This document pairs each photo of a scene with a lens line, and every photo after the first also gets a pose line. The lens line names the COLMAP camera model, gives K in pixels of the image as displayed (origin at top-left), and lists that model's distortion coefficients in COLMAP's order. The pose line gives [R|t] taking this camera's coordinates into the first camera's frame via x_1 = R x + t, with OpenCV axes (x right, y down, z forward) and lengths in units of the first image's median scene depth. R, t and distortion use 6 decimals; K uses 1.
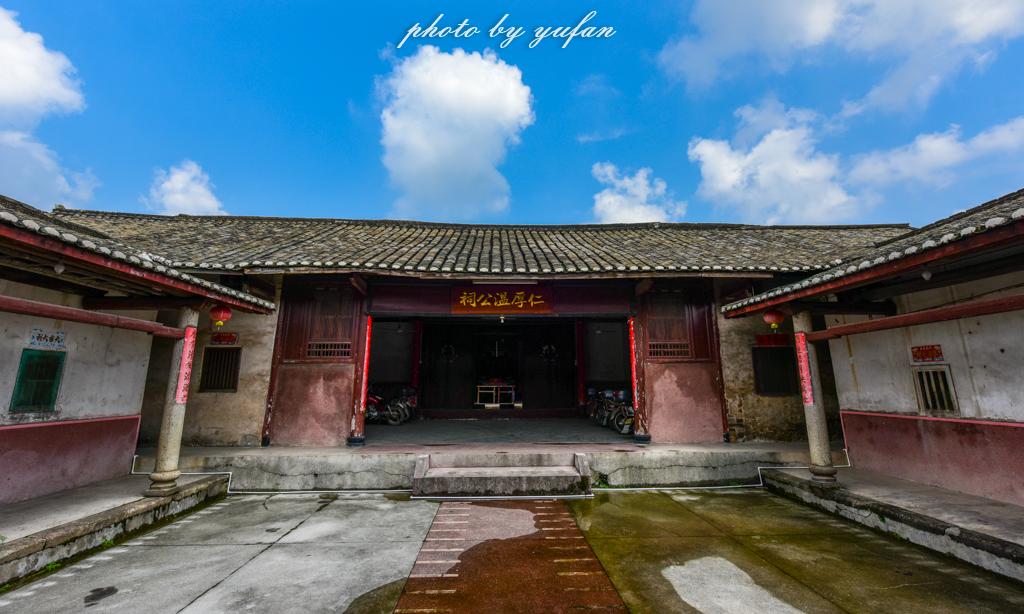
lens RADIAL K [[460.5, 0, 520.5], [0, 460.5, 277.5], [0, 0, 1]] dist [-0.000482, -0.001656]
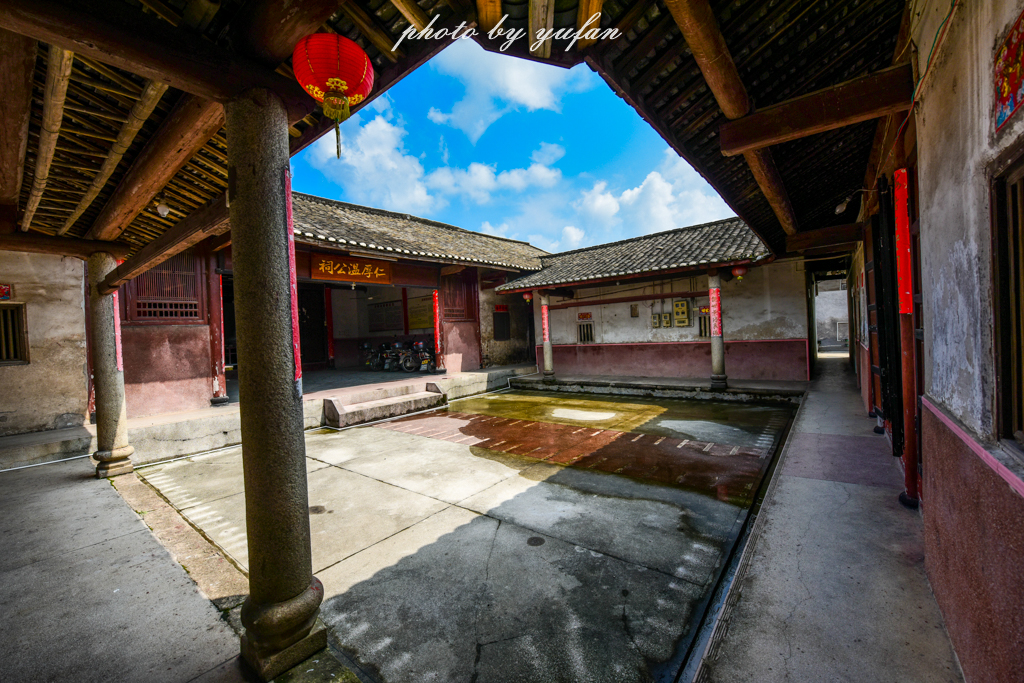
lens RADIAL K [[406.8, 0, 511.5], [0, 406.8, 338.9], [0, 0, 1]] dist [0.003372, -0.000195]
pose [[0.658405, -0.038485, 0.751680, -0.600032], [-0.129470, 0.978015, 0.163477, -0.001017], [-0.741445, -0.204954, 0.638947, 0.002044]]
